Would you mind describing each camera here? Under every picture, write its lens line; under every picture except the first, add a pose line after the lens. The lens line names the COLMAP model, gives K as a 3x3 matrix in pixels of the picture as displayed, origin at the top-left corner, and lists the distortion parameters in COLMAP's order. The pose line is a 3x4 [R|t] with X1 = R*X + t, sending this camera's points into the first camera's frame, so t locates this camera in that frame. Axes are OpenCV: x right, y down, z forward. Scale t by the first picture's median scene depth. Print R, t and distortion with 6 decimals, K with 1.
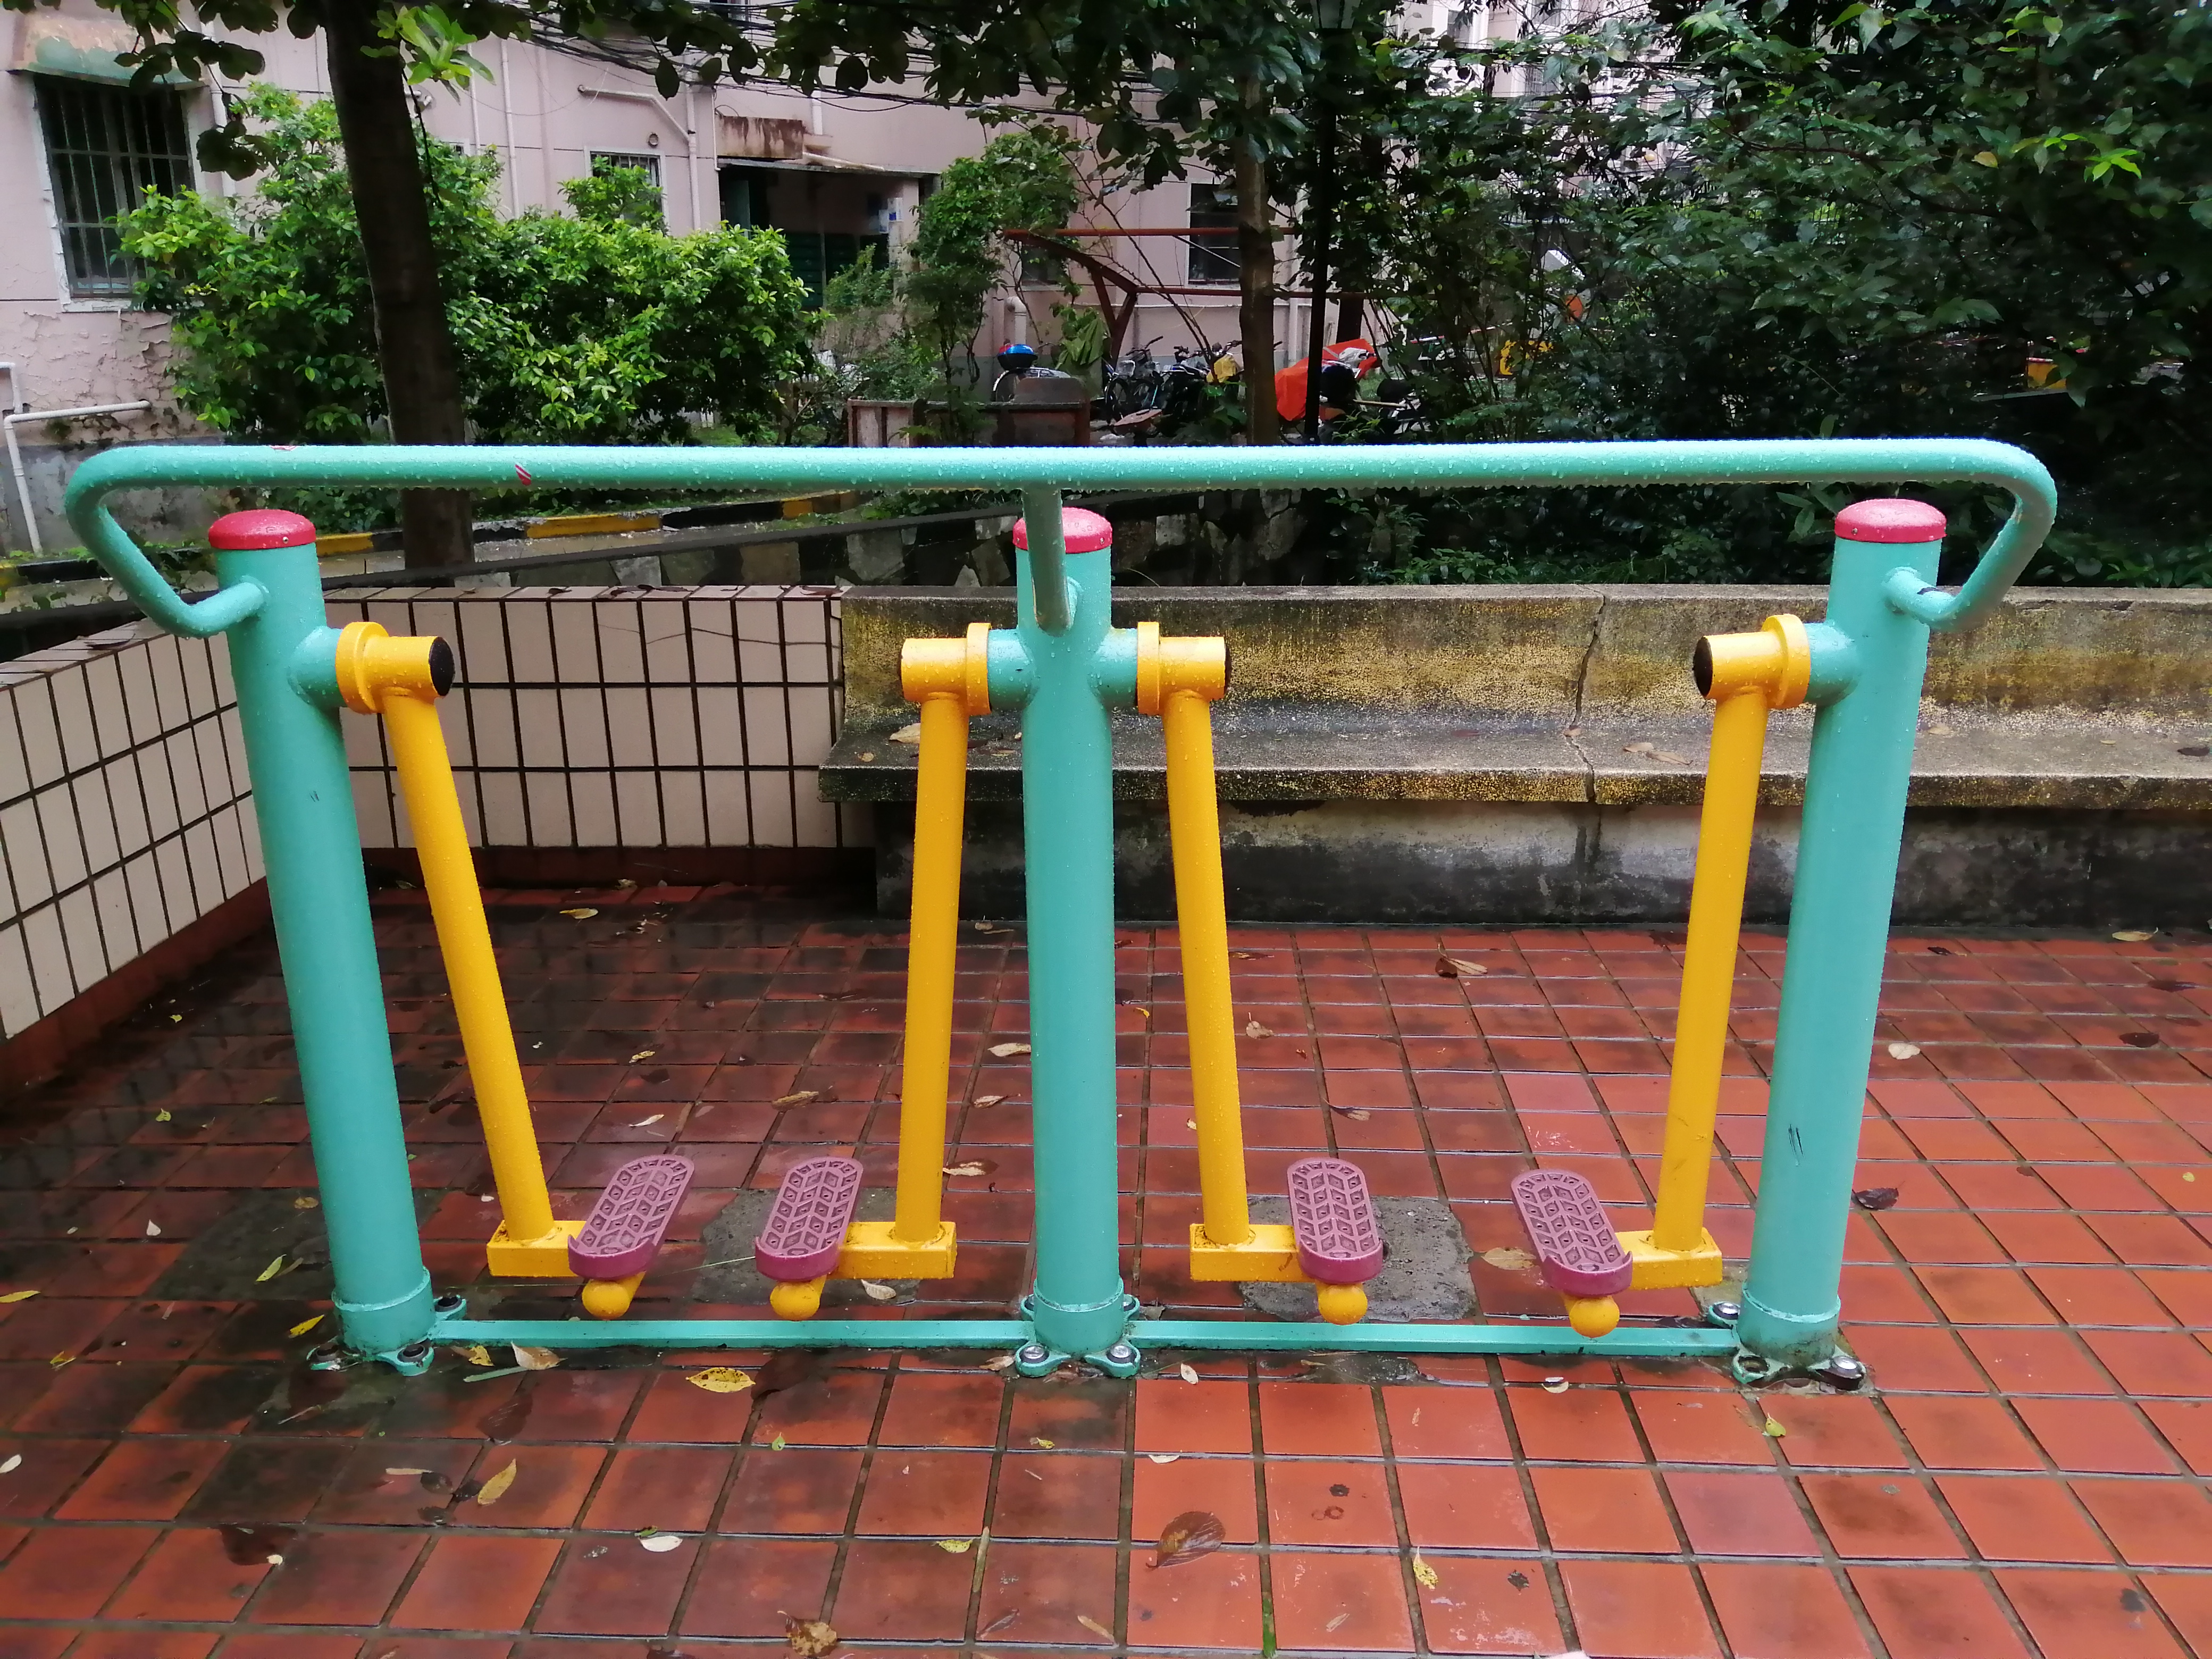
lens RADIAL K [[1701.2, 0, 1106.0], [0, 1701.2, 829.5], [0, 0, 1]] dist [0.006058, 0.000004]
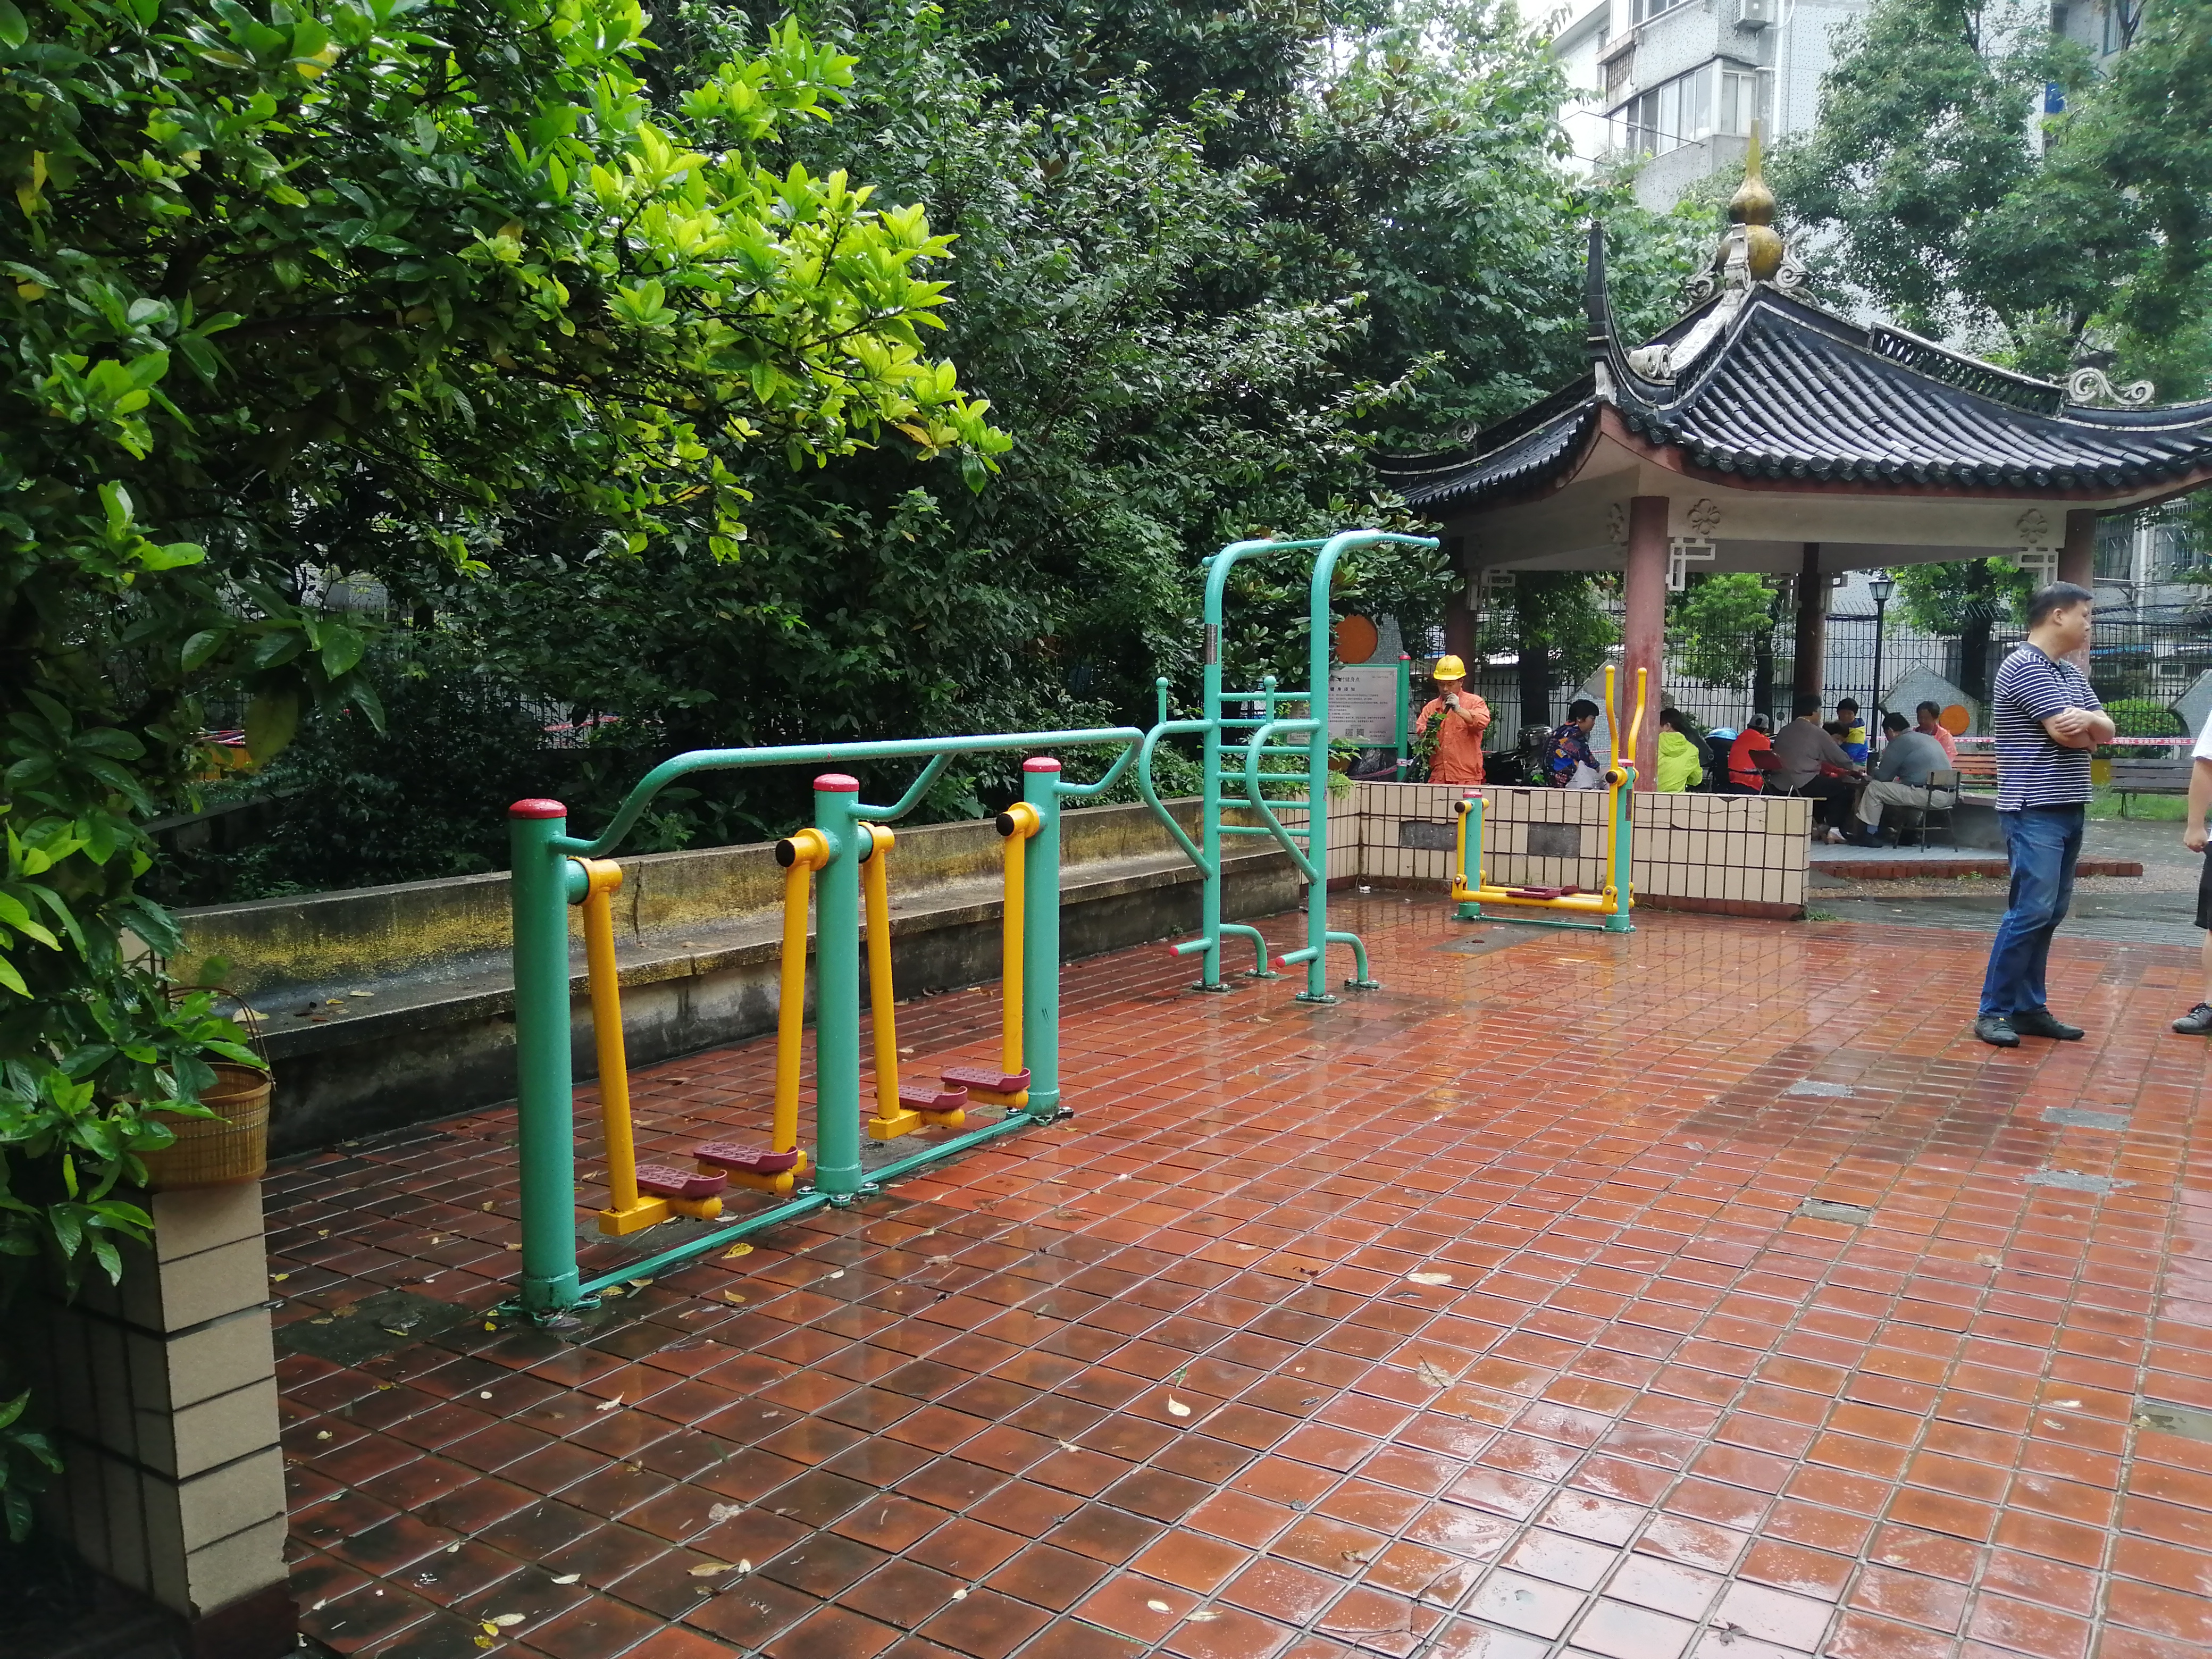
lens RADIAL K [[1780.2, 0, 1106.0], [0, 1780.2, 829.5], [0, 0, 1]] dist [0.001000, -0.000655]
pose [[0.497838, -0.067715, 0.864622, -1.252485], [0.257621, 0.963494, -0.072877, 0.096474], [-0.828123, 0.259026, 0.497109, -0.300384]]
